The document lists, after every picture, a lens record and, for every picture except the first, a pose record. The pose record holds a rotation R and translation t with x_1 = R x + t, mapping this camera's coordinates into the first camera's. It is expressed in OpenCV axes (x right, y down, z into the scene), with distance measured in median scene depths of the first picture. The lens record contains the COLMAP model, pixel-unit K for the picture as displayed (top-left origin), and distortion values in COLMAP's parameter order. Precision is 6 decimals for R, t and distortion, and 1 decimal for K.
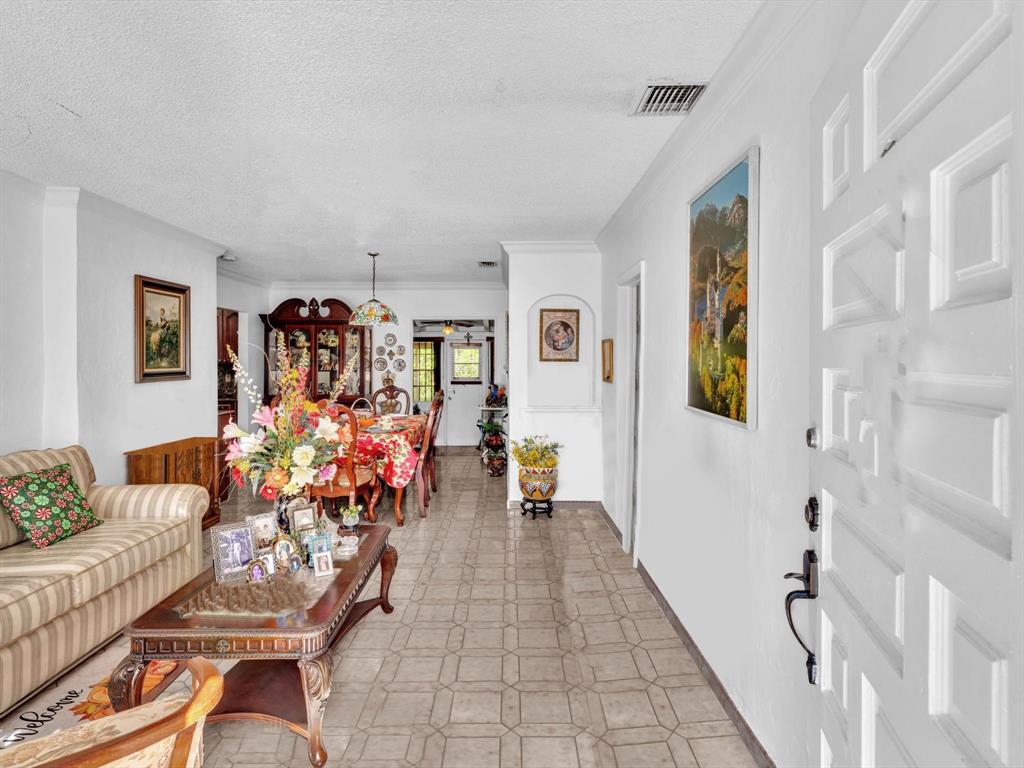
lens RADIAL K [[737.4, 0, 512.5], [0, 737.4, 381.2], [0, 0, 1]] dist [-0.023676, 0.001664]
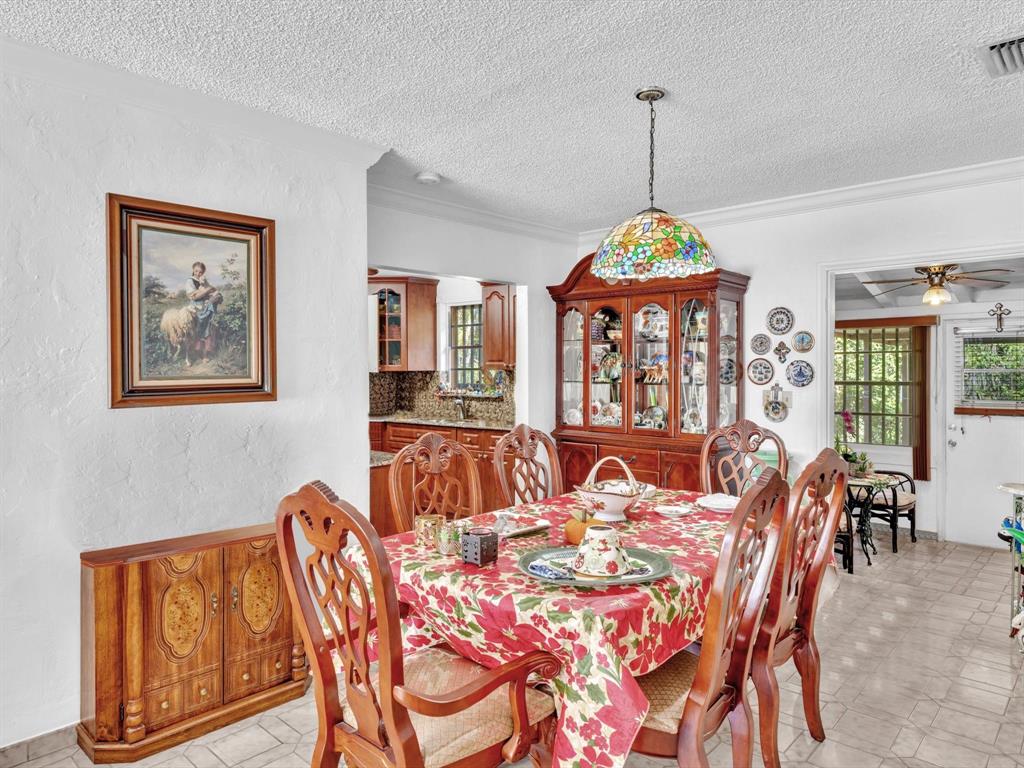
lens RADIAL K [[670.4, 0, 509.9], [0, 670.4, 380.6], [0, 0, 1]] dist [-0.006072, -0.000105]
pose [[0.730270, 0.009643, -0.683091, 0.002427], [-0.016532, 0.999857, -0.003559, -0.017593], [0.682959, 0.013892, 0.730325, 0.772321]]
